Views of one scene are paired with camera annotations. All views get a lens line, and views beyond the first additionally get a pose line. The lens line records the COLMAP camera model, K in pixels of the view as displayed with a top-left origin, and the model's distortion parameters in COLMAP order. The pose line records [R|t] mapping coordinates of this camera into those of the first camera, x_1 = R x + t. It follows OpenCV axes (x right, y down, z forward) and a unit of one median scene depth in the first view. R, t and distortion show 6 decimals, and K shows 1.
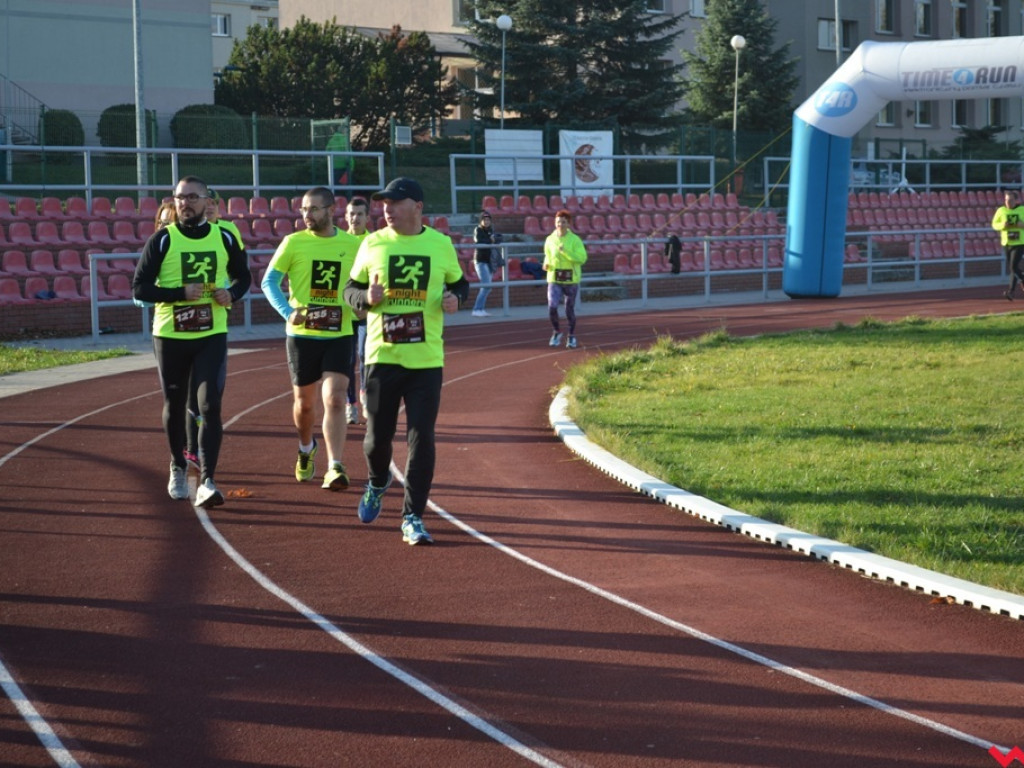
lens RADIAL K [[2726.8, 0, 512.0], [0, 2726.8, 384.0], [0, 0, 1]] dist [0.061186, 0.268409]
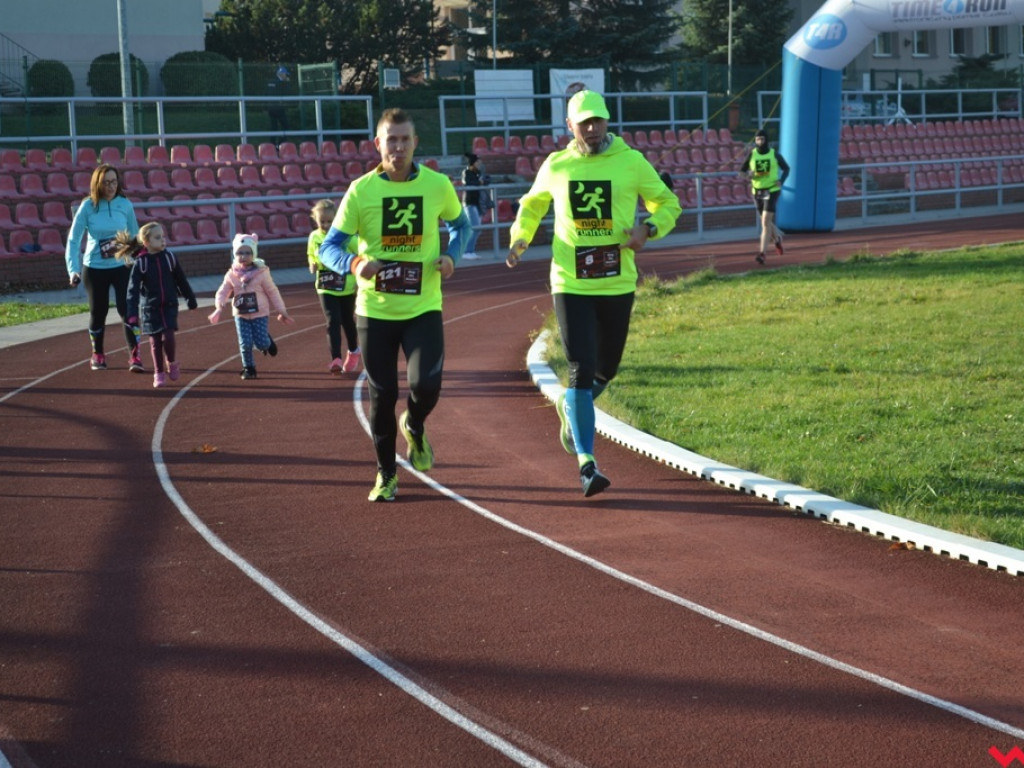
lens RADIAL K [[2726.8, 0, 512.0], [0, 2726.8, 384.0], [0, 0, 1]] dist [0.061186, 0.268409]
pose [[0.999729, -0.023032, -0.003429, 0.004250], [0.023102, 0.999489, 0.022110, -0.000712], [0.002918, -0.022184, 0.999750, 0.004178]]
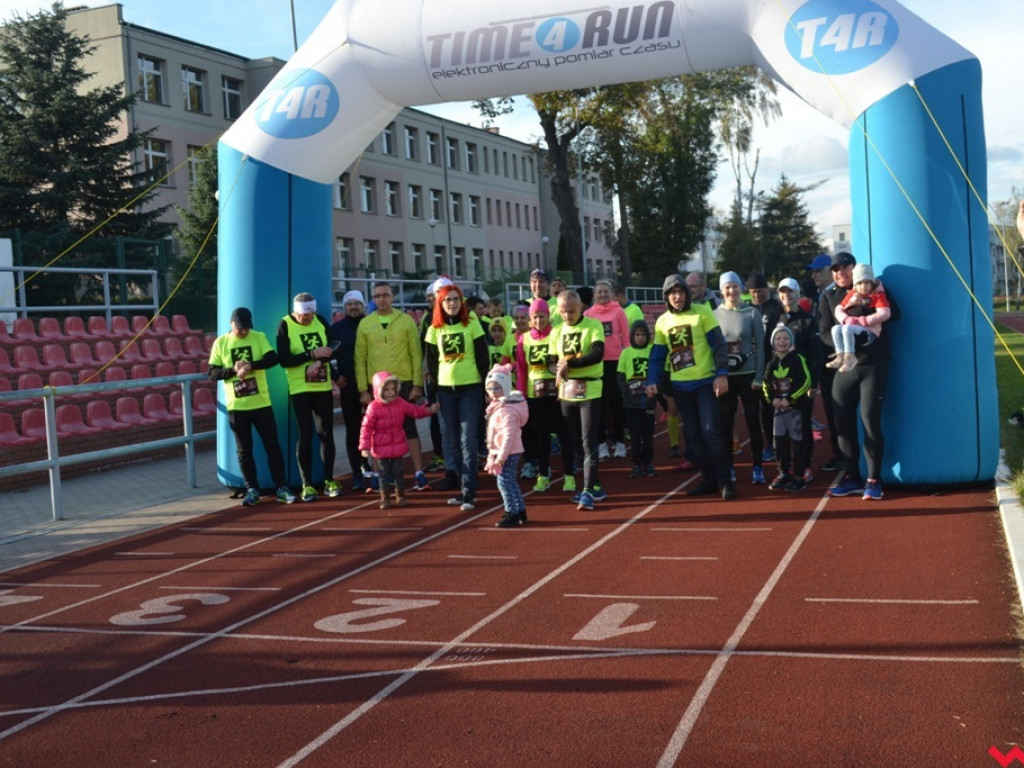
lens RADIAL K [[1275.7, 0, 512.0], [0, 1275.7, 384.0], [0, 0, 1]] dist [-0.048010, -0.005069]
pose [[0.962300, -0.053846, 0.266606, 0.074345], [0.061187, 0.997940, -0.019297, -0.037003], [-0.265017, 0.034882, 0.963612, 0.622188]]
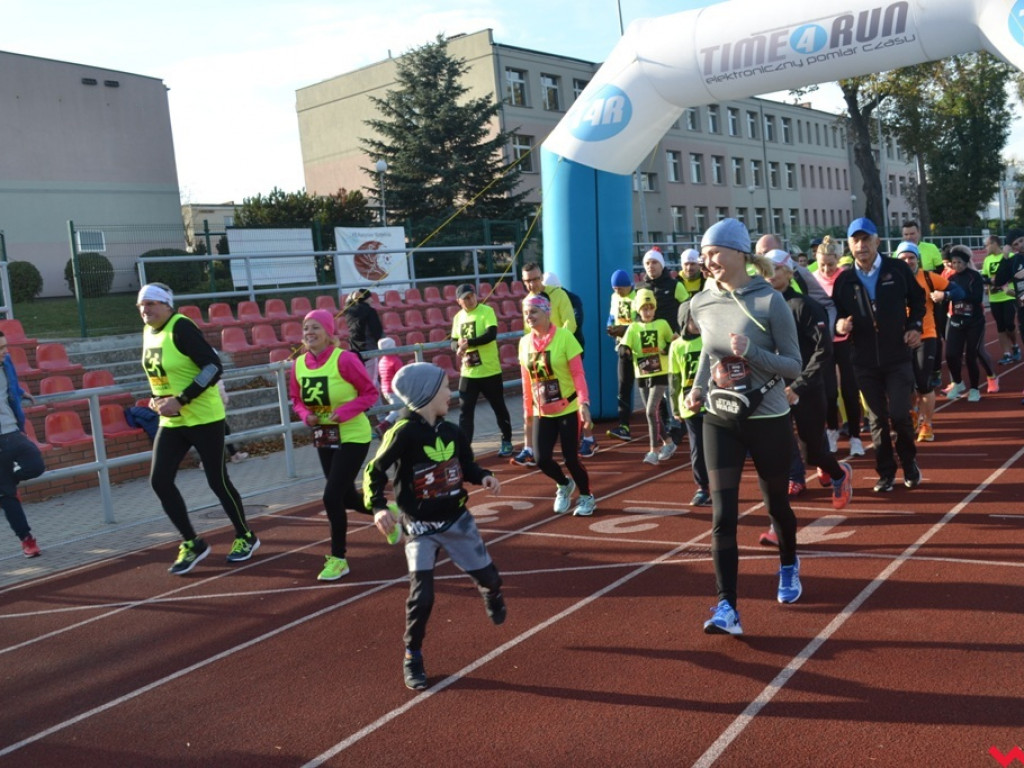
lens RADIAL K [[1062.5, 0, 512.0], [0, 1062.5, 384.0], [0, 0, 1]] dist [-0.067930, -0.001145]
pose [[0.996451, -0.078923, -0.029268, 0.081938], [0.079340, 0.996758, 0.013379, -0.037806], [0.028117, -0.015654, 0.999482, 0.613384]]
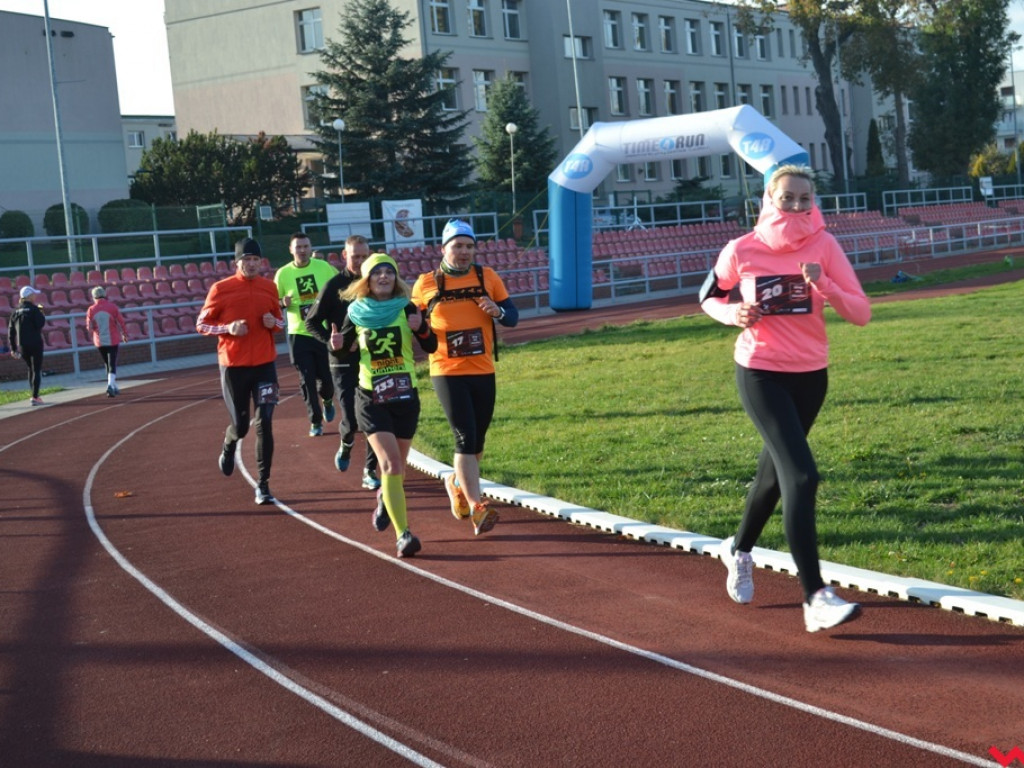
lens RADIAL K [[1980.3, 0, 512.0], [0, 1980.3, 384.0], [0, 0, 1]] dist [0.023182, -0.005705]
pose [[0.994960, -0.073616, 0.068076, 0.007826], [0.073497, 0.997286, 0.004255, -0.000971], [-0.068205, 0.000769, 0.997671, 0.004619]]
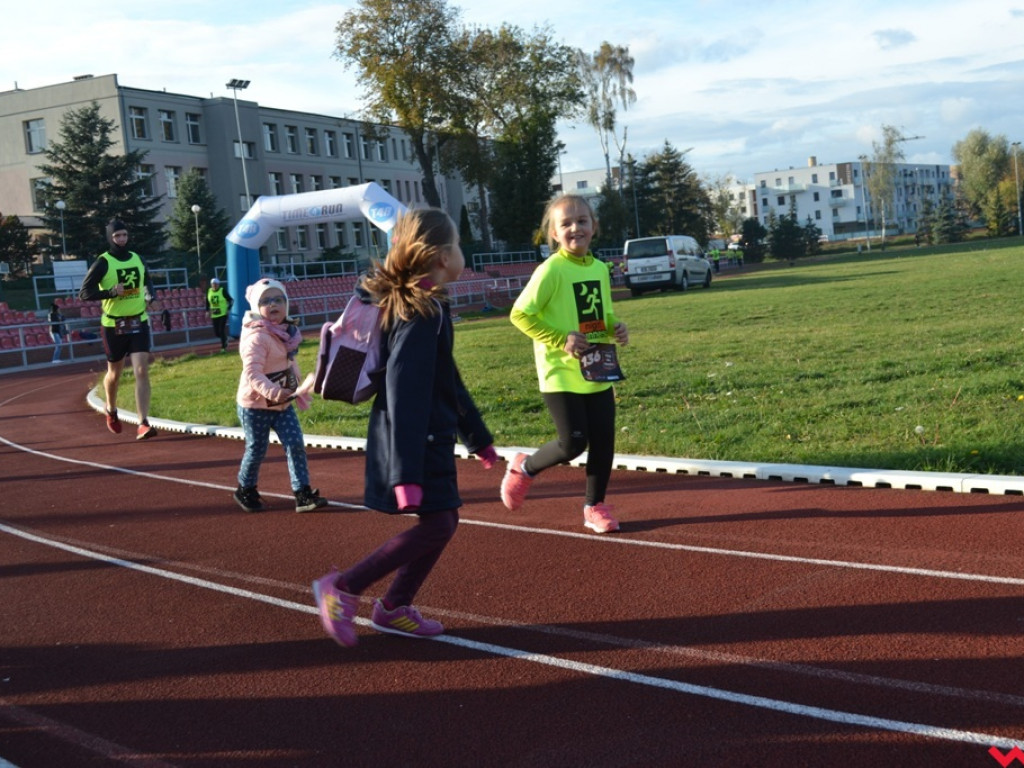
lens RADIAL K [[1459.5, 0, 512.0], [0, 1459.5, 384.0], [0, 0, 1]] dist [-0.014213, -0.024617]
pose [[0.956118, -0.100817, 0.275090, 0.006660], [0.102851, 0.994672, 0.007058, 0.008922], [-0.274336, 0.021545, 0.961393, 0.009172]]
